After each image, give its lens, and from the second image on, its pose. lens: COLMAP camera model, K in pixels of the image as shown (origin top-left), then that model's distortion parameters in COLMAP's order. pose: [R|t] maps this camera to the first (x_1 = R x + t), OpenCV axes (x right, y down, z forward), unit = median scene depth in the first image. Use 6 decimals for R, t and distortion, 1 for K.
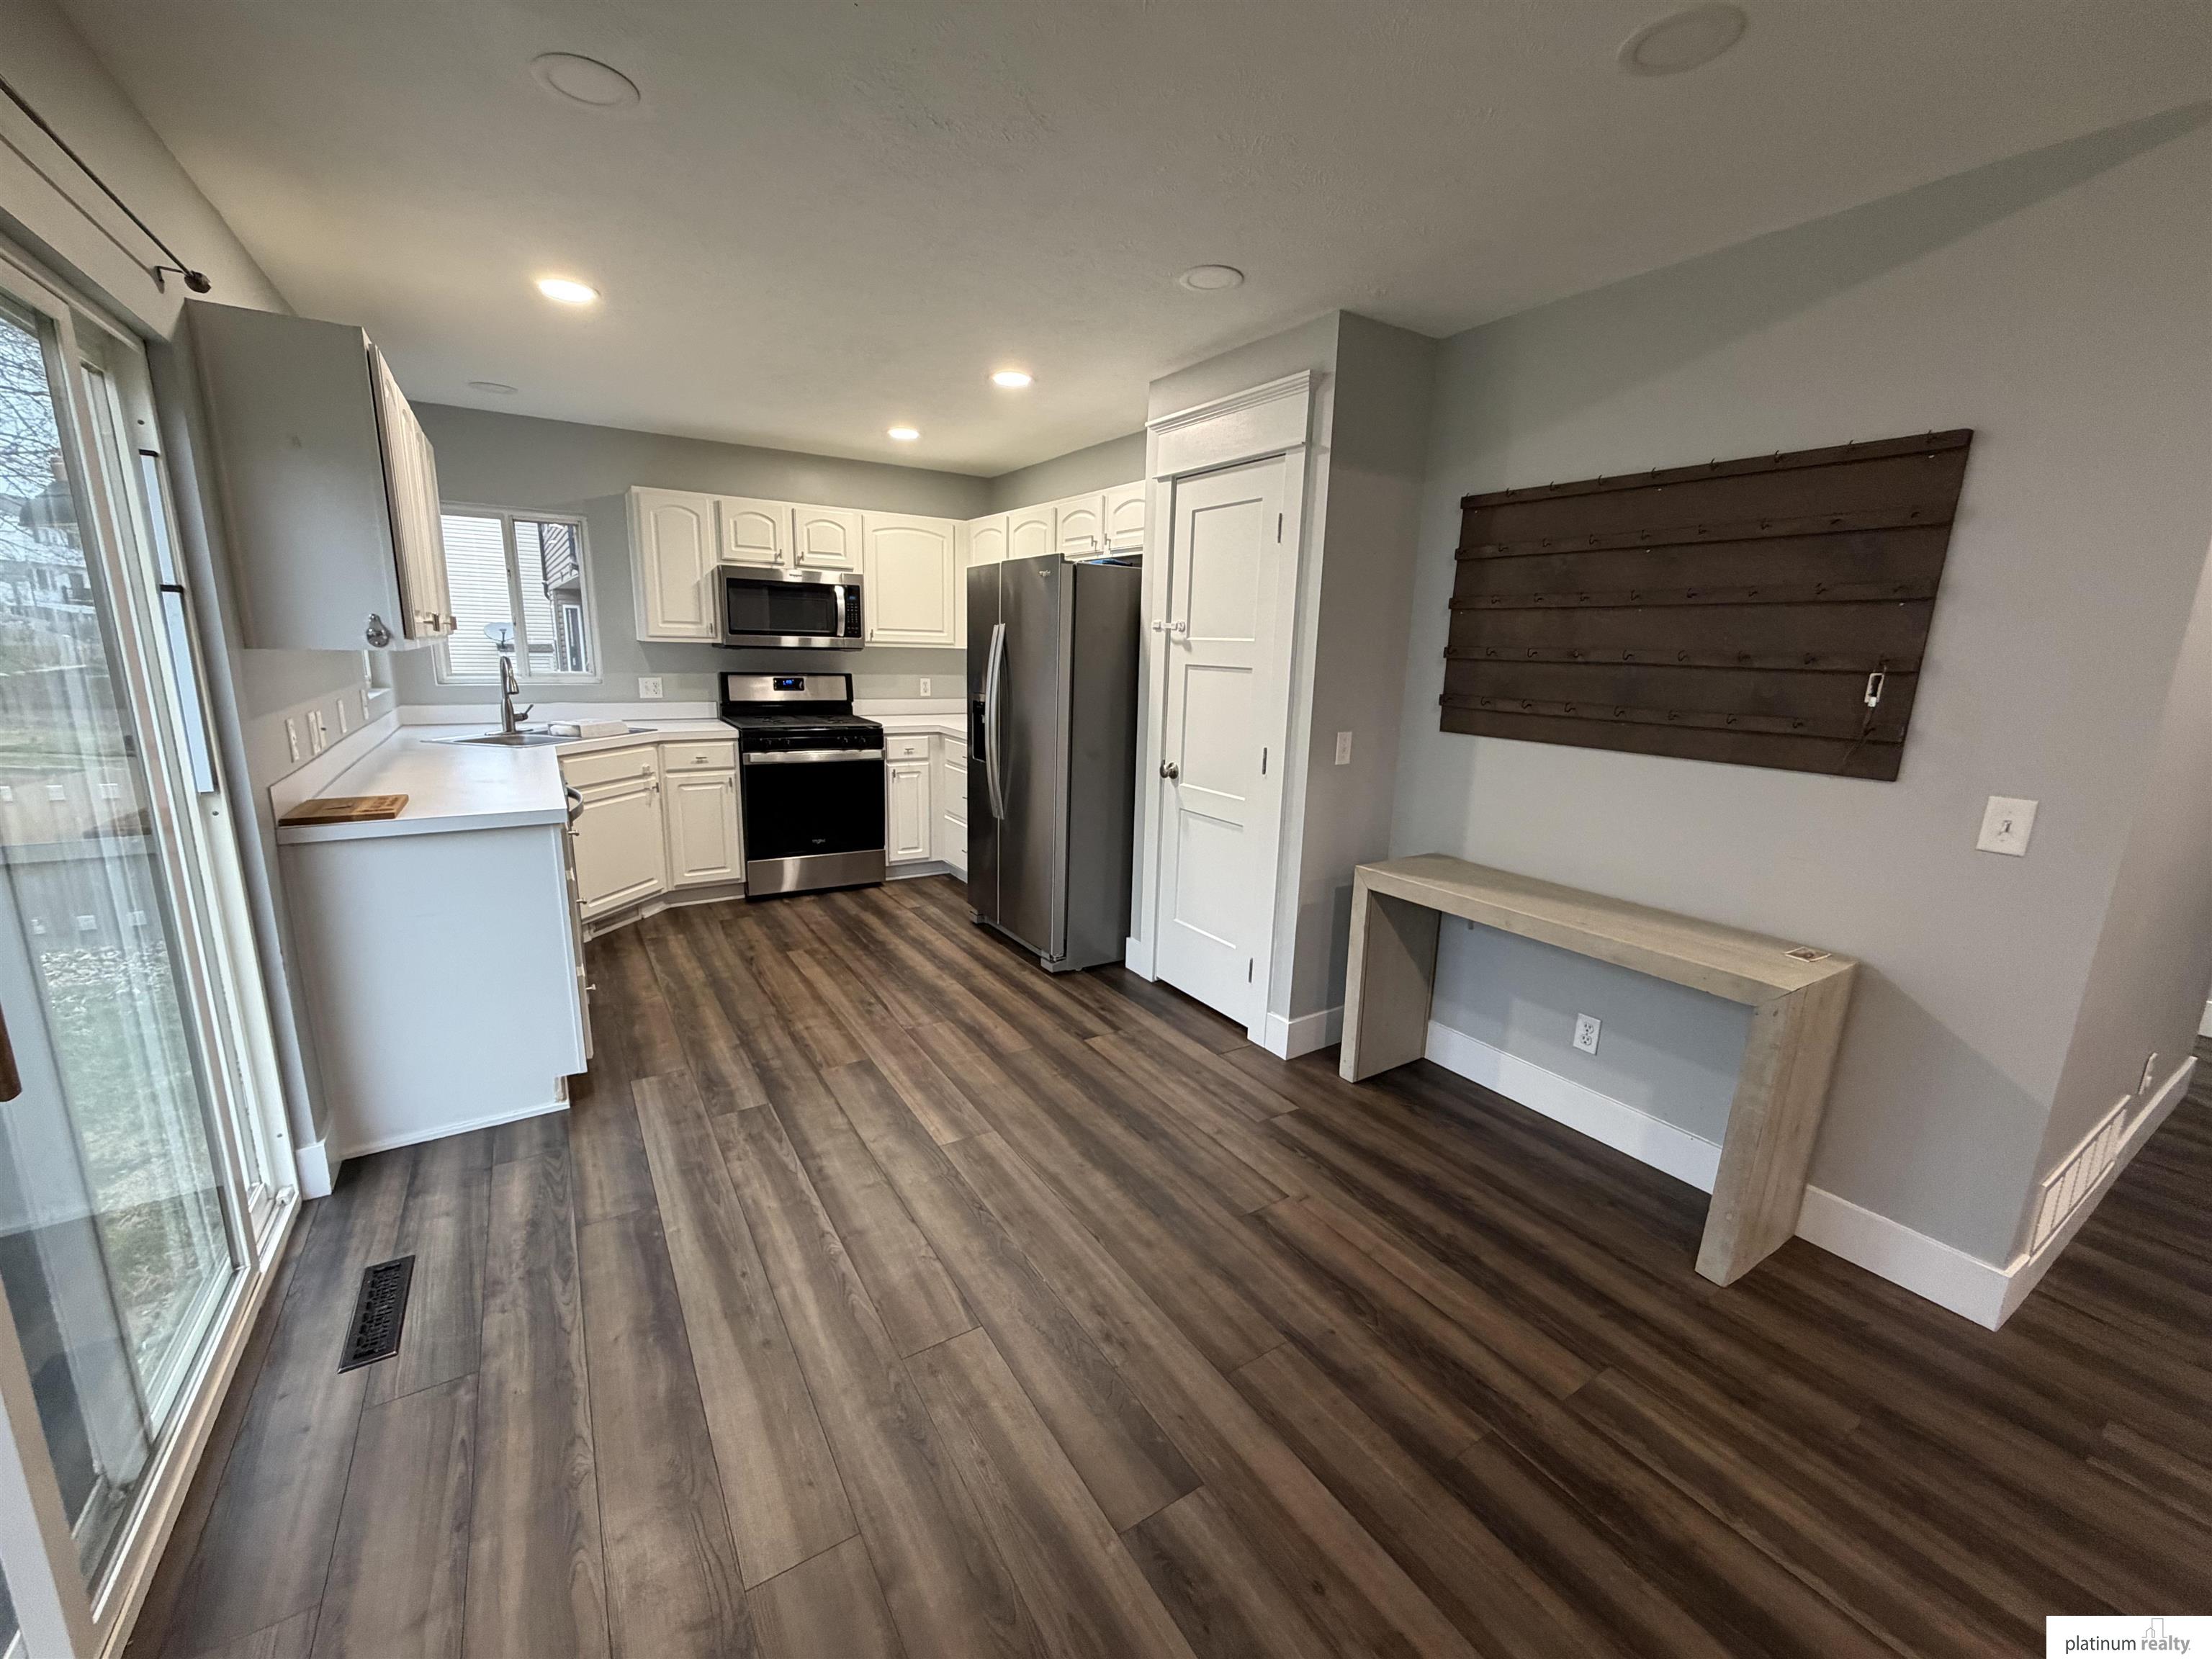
lens RADIAL K [[879.9, 0, 1098.2], [0, 879.9, 831.9], [0, 0, 1]] dist [0.000032, -0.000251]
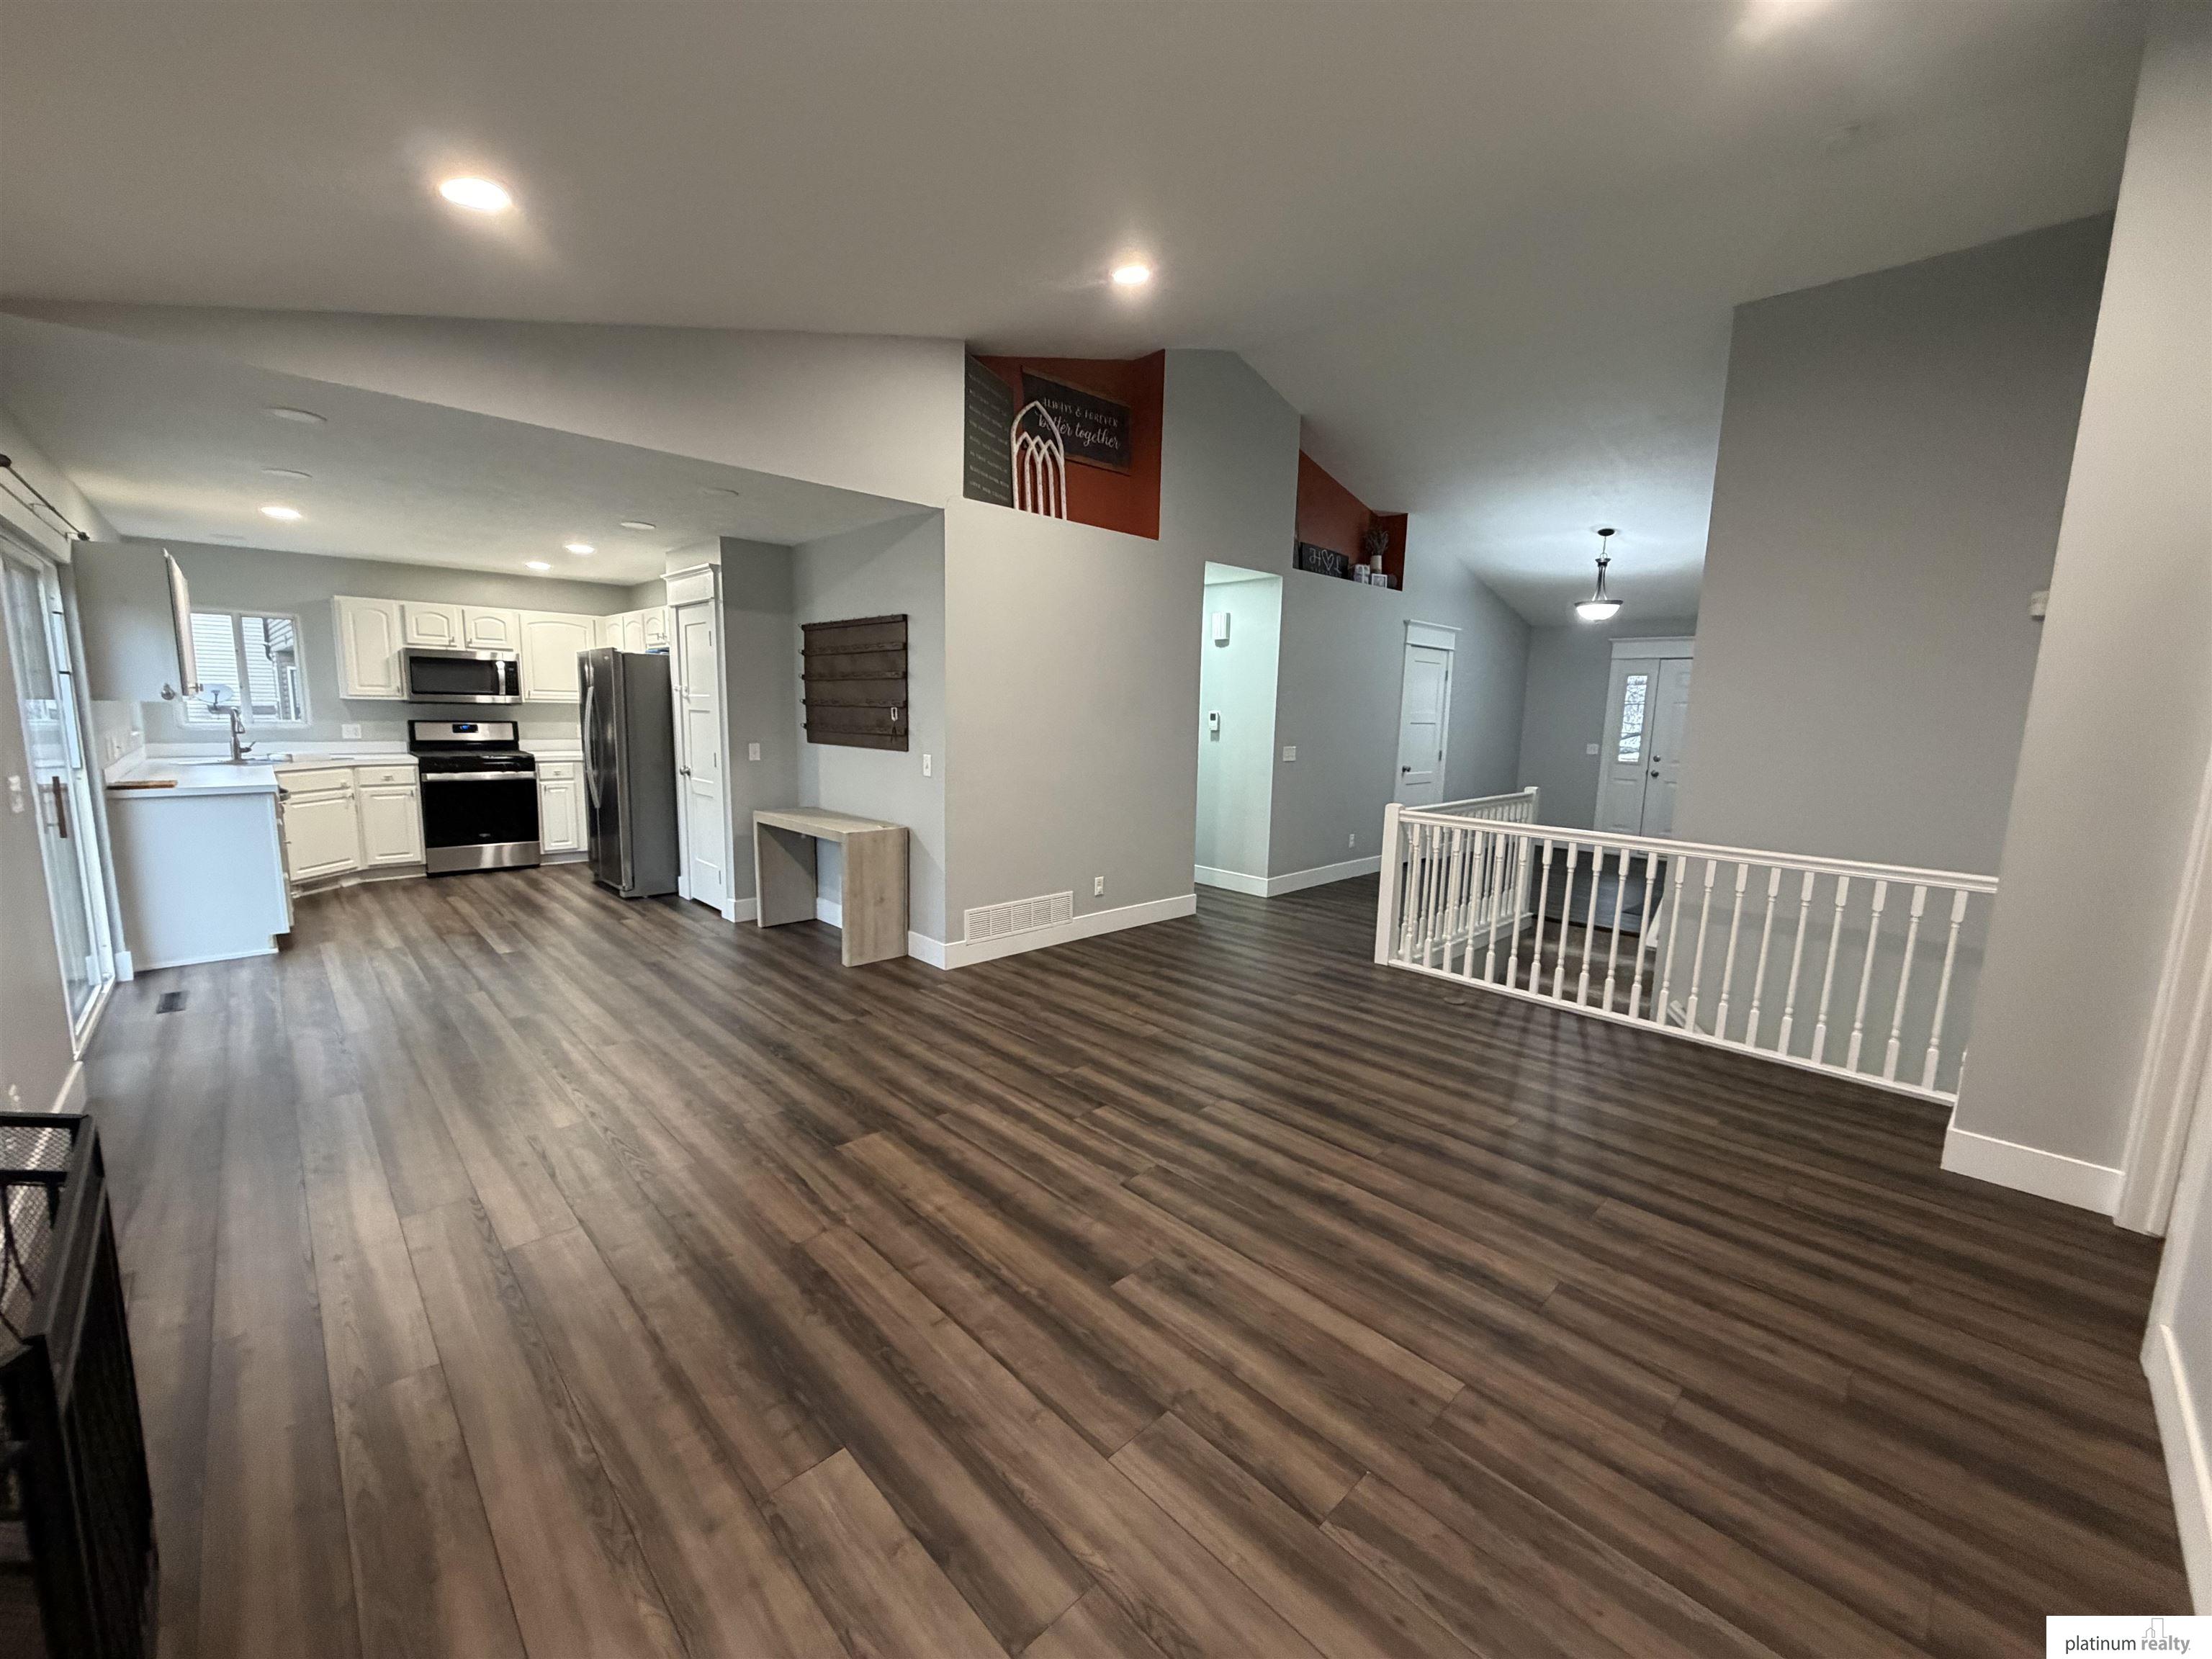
lens RADIAL K [[879.9, 0, 1098.2], [0, 879.9, 831.9], [0, 0, 1]] dist [0.000032, -0.000251]
pose [[0.979767, -0.033815, 0.197266, 0.457275], [0.046595, 0.997080, -0.060506, 0.166007], [-0.194644, 0.068474, 0.978481, -0.725889]]
